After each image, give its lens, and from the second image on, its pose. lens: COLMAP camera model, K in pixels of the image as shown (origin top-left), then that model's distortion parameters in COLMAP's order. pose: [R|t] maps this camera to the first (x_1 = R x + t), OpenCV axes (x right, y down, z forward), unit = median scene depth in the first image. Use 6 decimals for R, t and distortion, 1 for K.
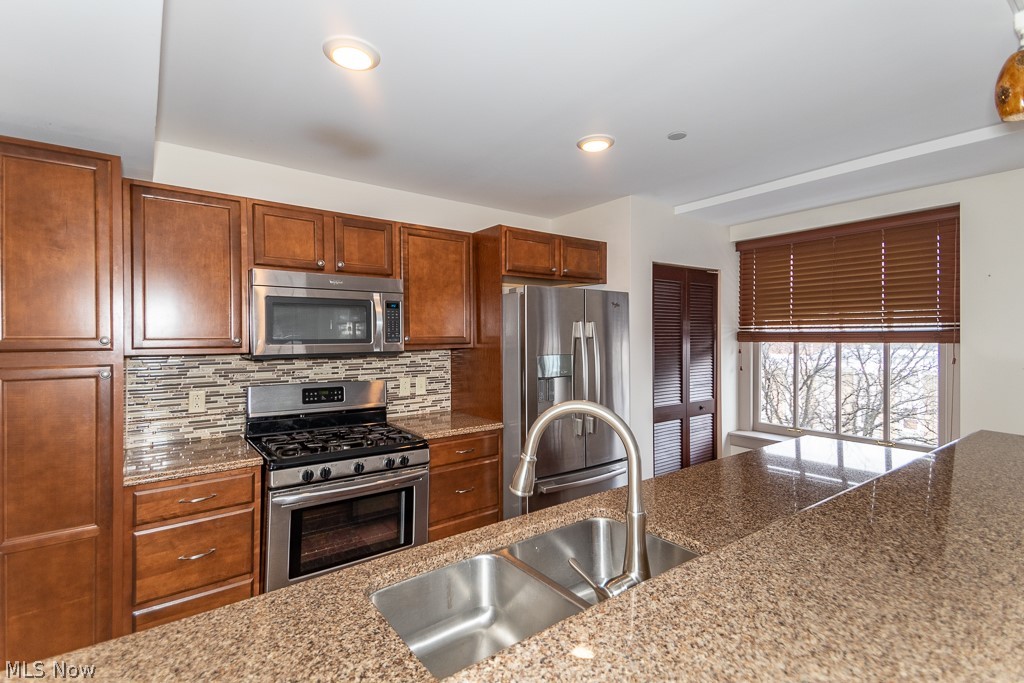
lens RADIAL K [[480.6, 0, 512.0], [0, 480.6, 341.5], [0, 0, 1]] dist [0.043904, -0.015788]
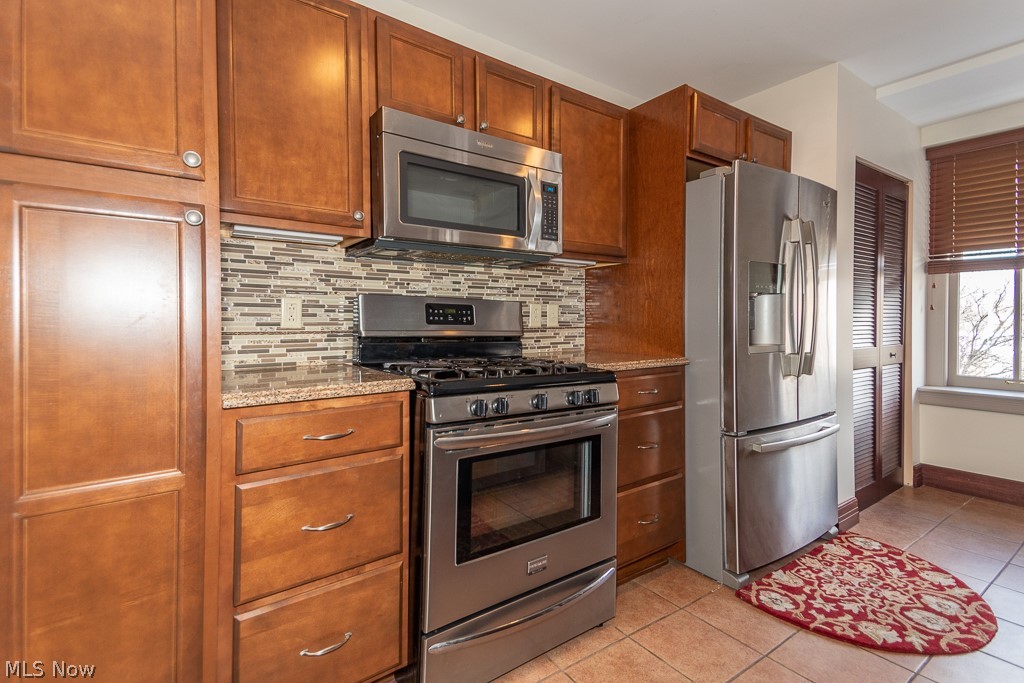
lens RADIAL K [[481.5, 0, 515.1], [0, 481.5, 329.1], [0, 0, 1]] dist [0.034002, -0.000763]
pose [[0.999892, 0.006394, -0.013210, -0.305800], [-0.006289, 0.999949, 0.007958, 0.137786], [0.013260, -0.007874, 0.999881, 0.294034]]
